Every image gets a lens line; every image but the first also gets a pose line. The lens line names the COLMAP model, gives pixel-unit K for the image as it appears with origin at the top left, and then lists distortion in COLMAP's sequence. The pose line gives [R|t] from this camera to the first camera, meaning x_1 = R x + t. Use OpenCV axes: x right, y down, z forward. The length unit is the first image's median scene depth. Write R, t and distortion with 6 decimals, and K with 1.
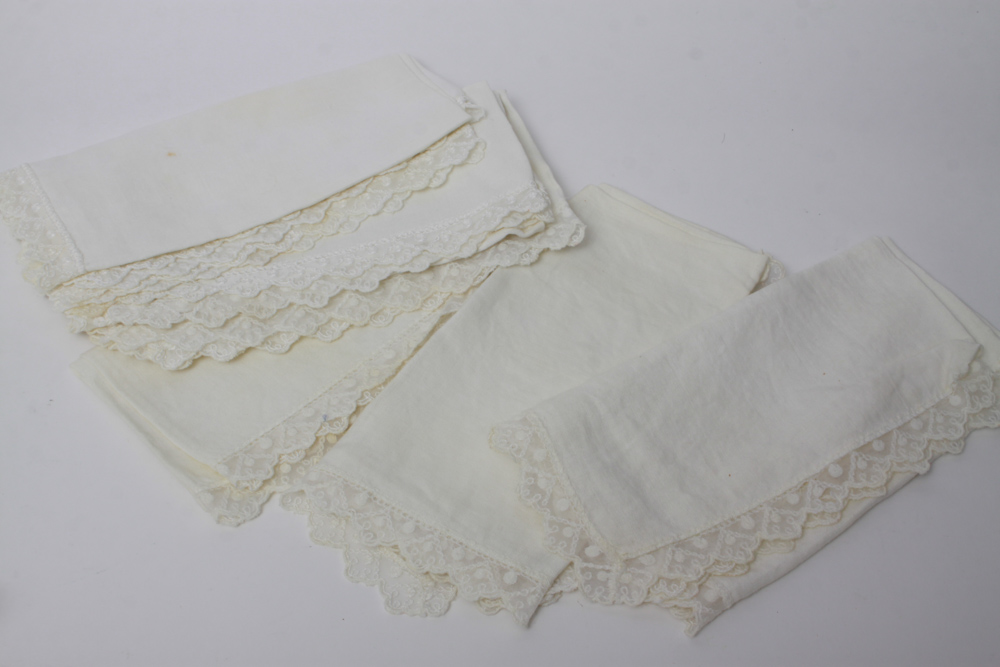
lens RADIAL K [[1610.0, 0, 501.9], [0, 1610.0, 333.5], [0, 0, 1]] dist [-0.001126, 0.000000]
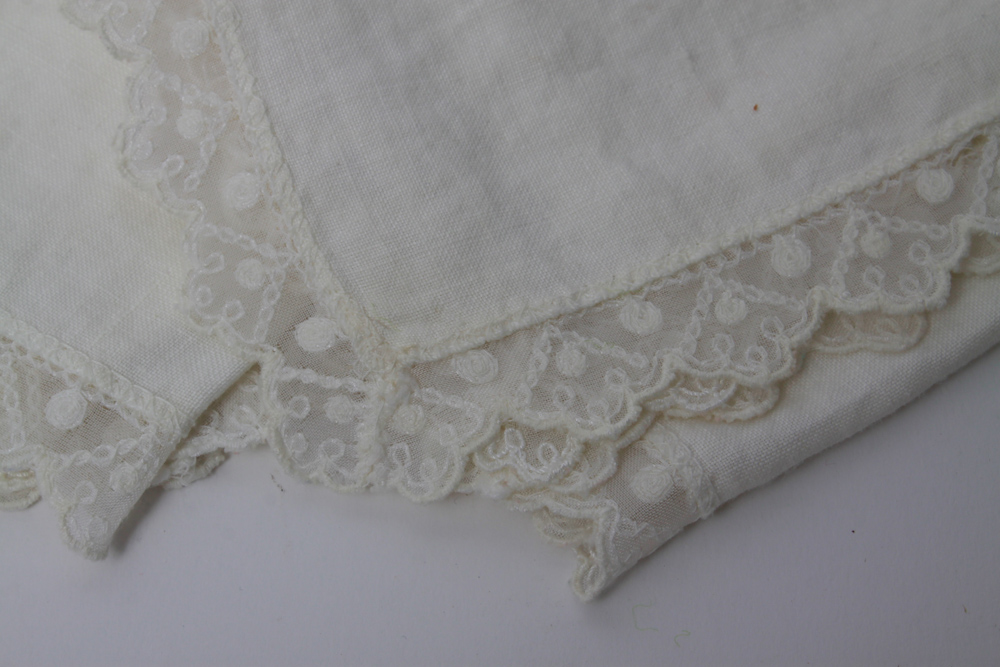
lens RADIAL K [[2536.8, 0, 499.3], [0, 2536.8, 332.5], [0, 0, 1]] dist [0.082575, 0.000000]
pose [[0.997566, 0.029253, -0.063294, 0.127175], [-0.013102, 0.970212, 0.241902, 0.005307], [0.068485, -0.240484, 0.968234, 0.482329]]
